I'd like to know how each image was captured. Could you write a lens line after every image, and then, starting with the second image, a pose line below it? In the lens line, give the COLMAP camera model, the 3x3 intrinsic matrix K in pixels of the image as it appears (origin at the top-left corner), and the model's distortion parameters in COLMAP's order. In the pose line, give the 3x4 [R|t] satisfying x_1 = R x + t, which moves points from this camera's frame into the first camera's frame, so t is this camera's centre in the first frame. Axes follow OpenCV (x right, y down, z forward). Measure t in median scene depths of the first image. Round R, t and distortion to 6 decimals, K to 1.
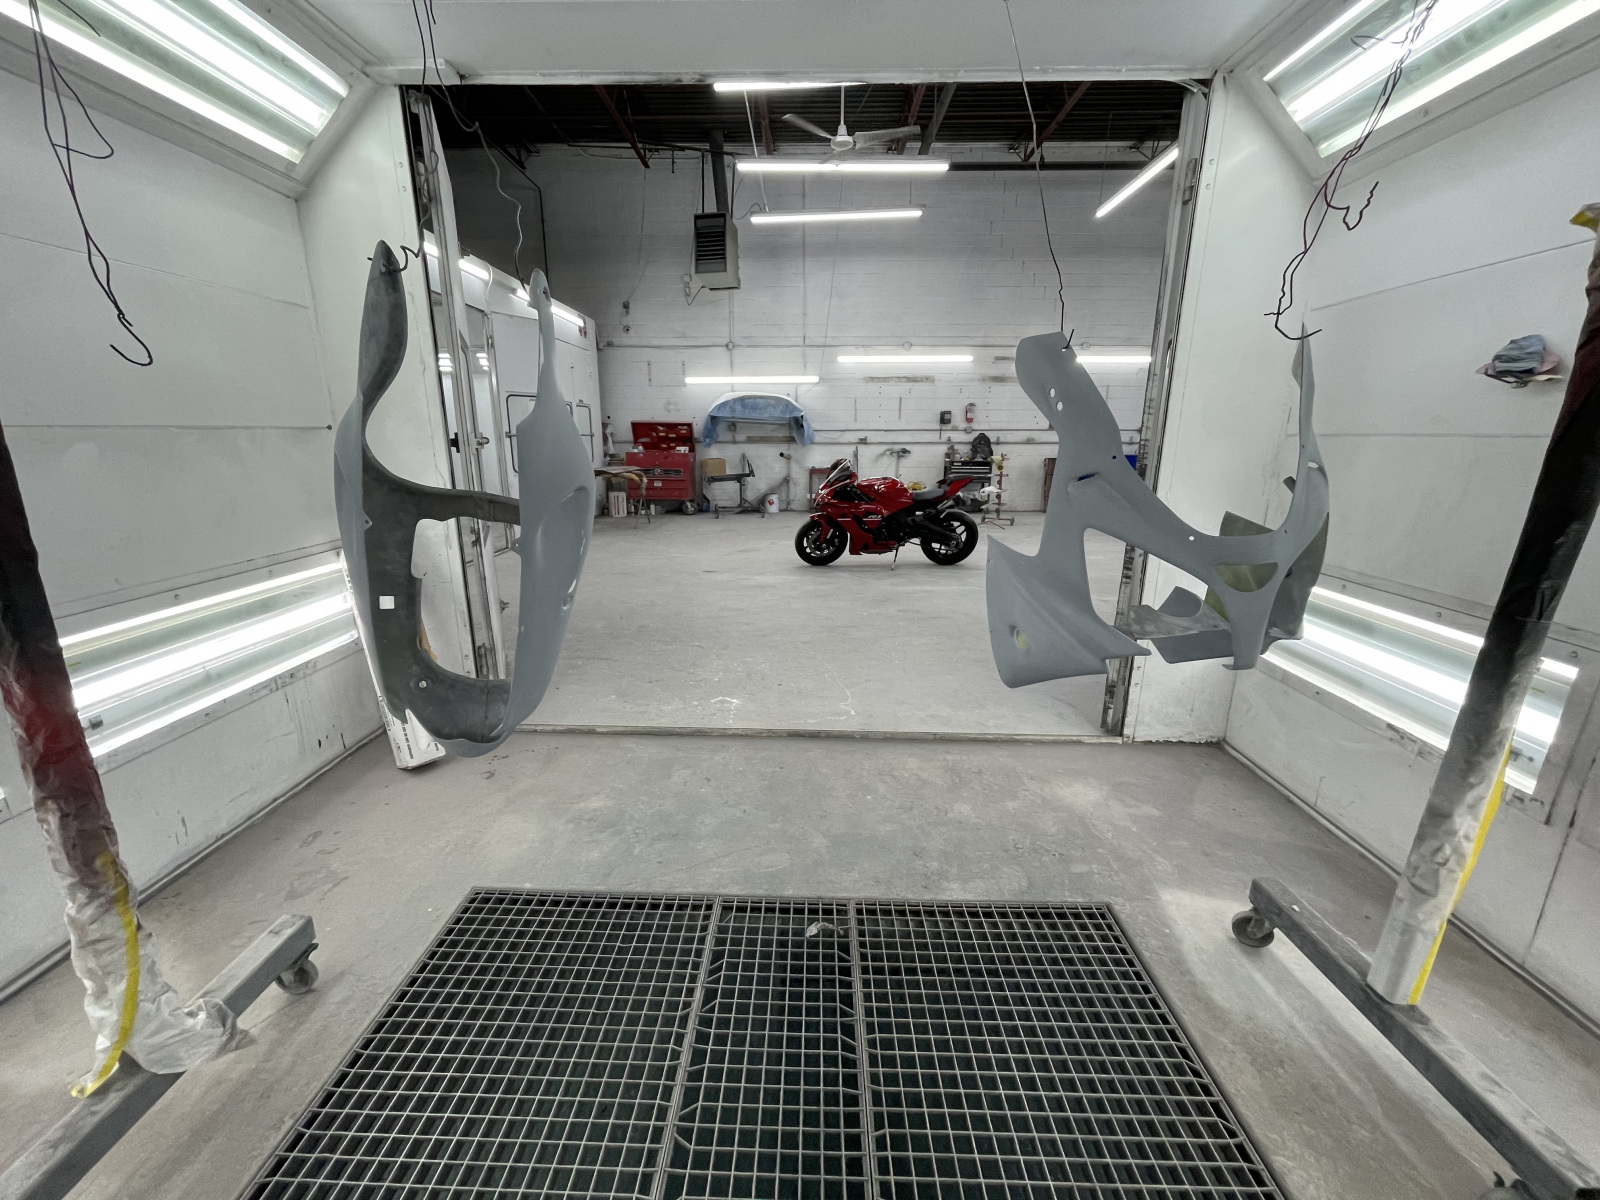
lens RADIAL K [[645.7, 0, 794.7], [0, 645.7, 604.2], [0, 0, 1]] dist [-0.003398, 0.000804]
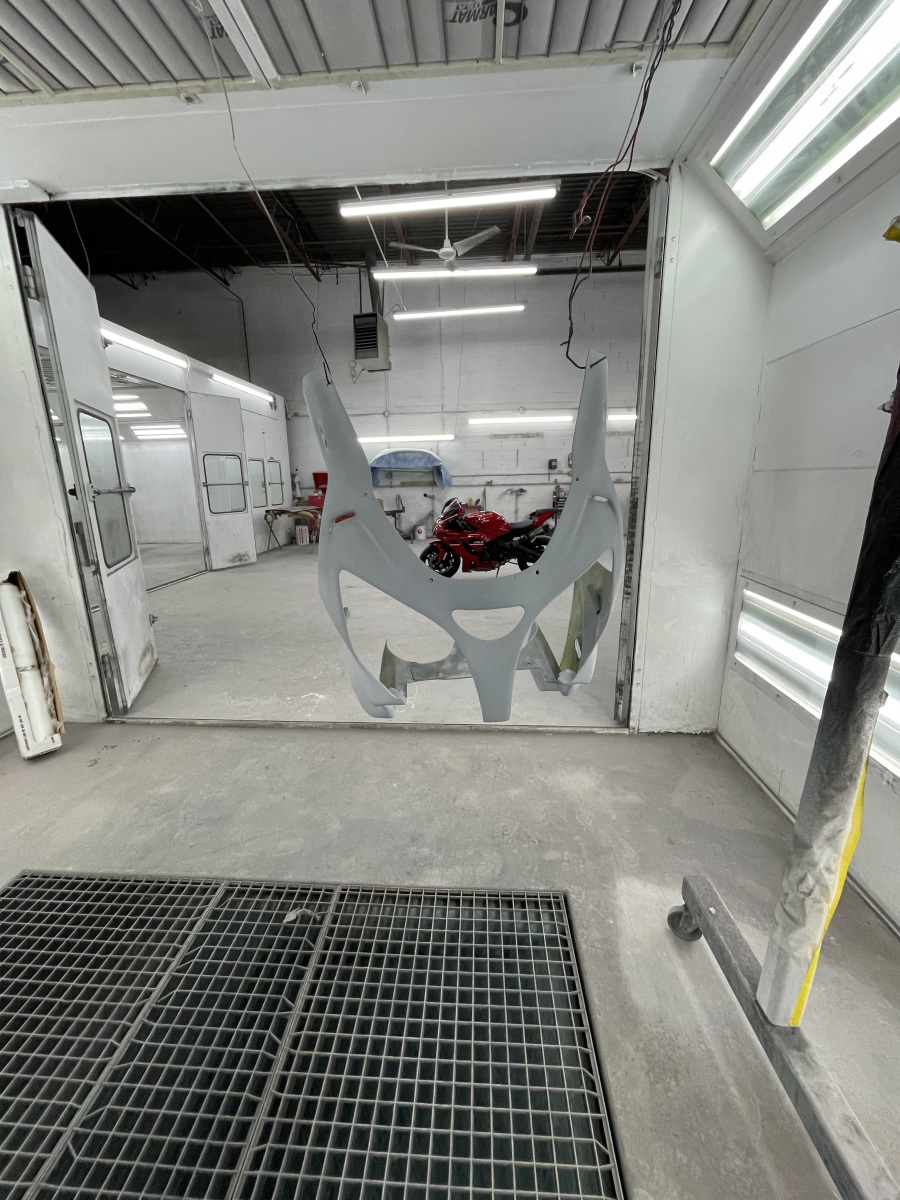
lens RADIAL K [[484.3, 0, 446.9], [0, 484.3, 598.4], [0, 0, 1]] dist [-0.003398, 0.000804]
pose [[0.999253, -0.011803, -0.036794, 0.229010], [0.011174, 0.999789, -0.017255, -0.022424], [0.036990, 0.016831, 0.999174, 0.106987]]
